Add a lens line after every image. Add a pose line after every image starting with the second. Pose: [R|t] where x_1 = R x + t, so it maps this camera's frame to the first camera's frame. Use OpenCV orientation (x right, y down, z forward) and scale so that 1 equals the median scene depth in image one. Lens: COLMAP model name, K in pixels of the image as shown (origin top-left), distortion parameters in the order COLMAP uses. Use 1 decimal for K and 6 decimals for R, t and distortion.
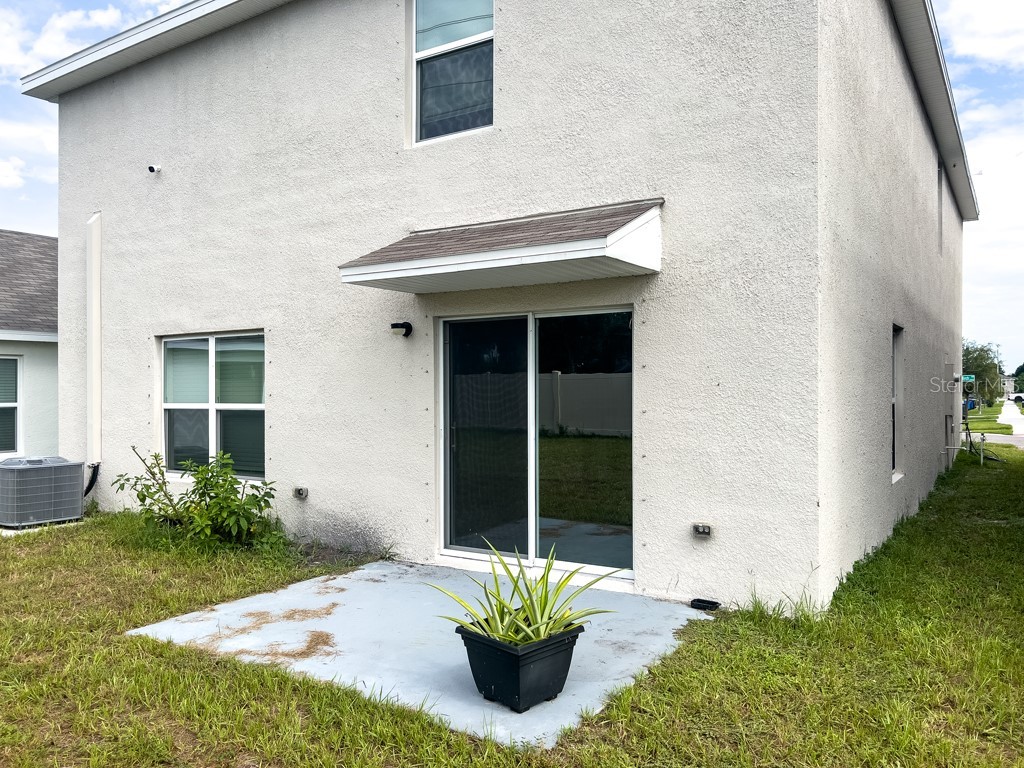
lens RADIAL K [[796.2, 0, 515.4], [0, 796.2, 378.2], [0, 0, 1]] dist [-0.020202, 0.027518]
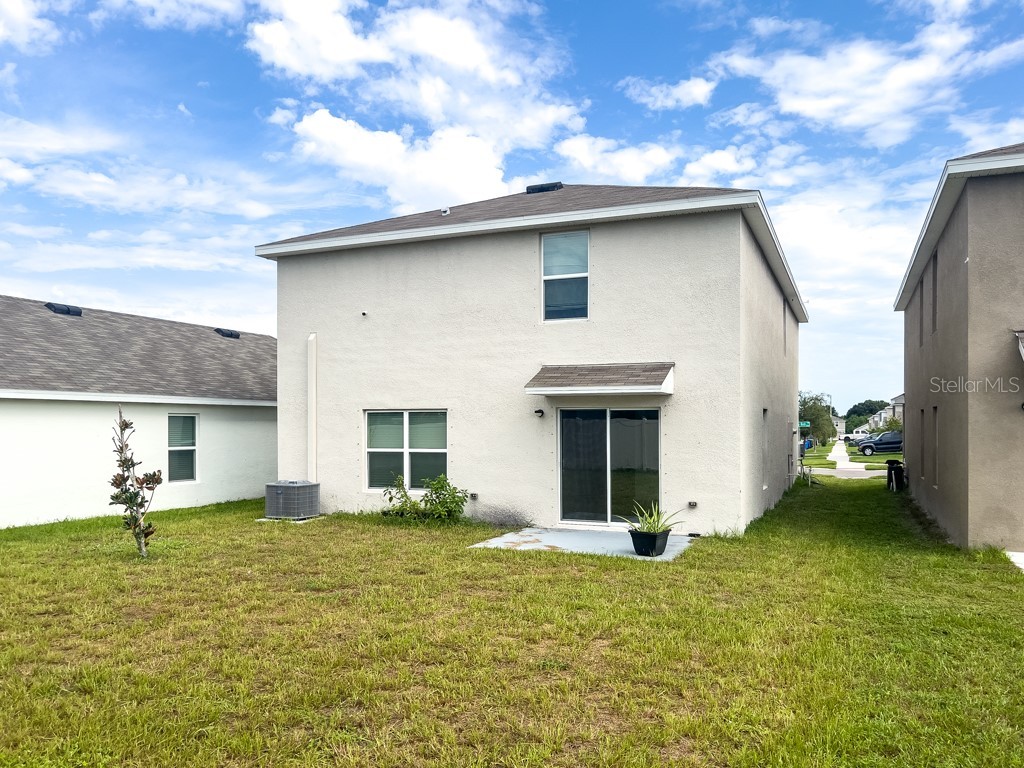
lens RADIAL K [[796.2, 0, 509.4], [0, 796.2, 392.9], [0, 0, 1]] dist [-0.020202, 0.027518]
pose [[0.985708, 0.015402, 0.167758, -0.511092], [-0.010073, 0.999419, -0.032574, -0.042560], [-0.168162, 0.030419, 0.985290, -0.909184]]
